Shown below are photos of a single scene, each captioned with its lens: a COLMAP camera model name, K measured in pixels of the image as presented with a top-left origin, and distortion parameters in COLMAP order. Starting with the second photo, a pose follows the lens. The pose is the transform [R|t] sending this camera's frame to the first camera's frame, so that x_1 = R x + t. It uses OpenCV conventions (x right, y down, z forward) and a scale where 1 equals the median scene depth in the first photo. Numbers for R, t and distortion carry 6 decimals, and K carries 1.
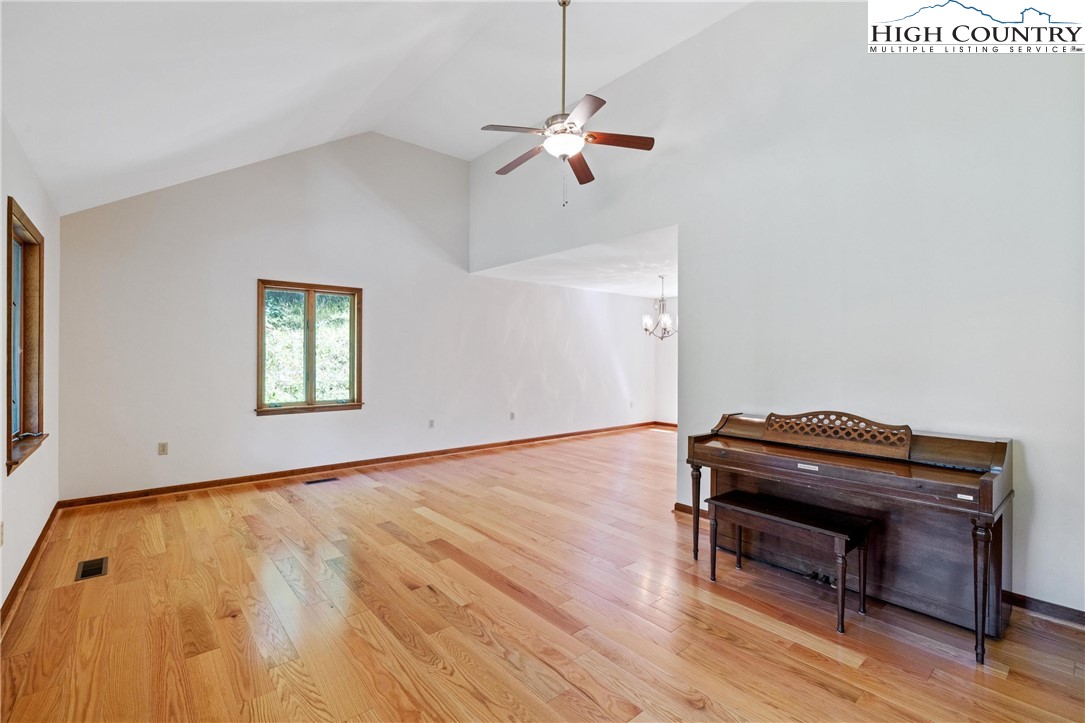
lens RADIAL K [[481.0, 0, 535.9], [0, 481.0, 362.7], [0, 0, 1]] dist [-0.002612, -0.000204]
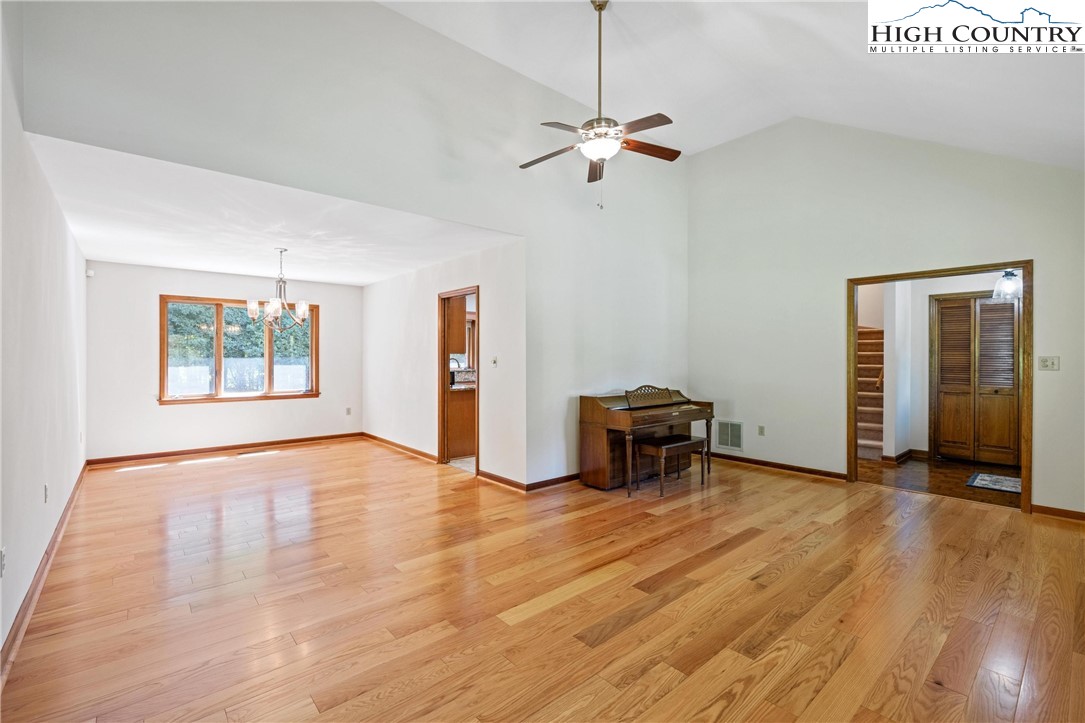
lens RADIAL K [[481.0, 0, 535.9], [0, 481.0, 362.7], [0, 0, 1]] dist [-0.002612, -0.000204]
pose [[-0.012658, -0.015802, 0.999795, -1.139557], [0.012026, 0.999800, 0.015954, -0.017882], [-0.999848, 0.012226, -0.012465, 1.354888]]
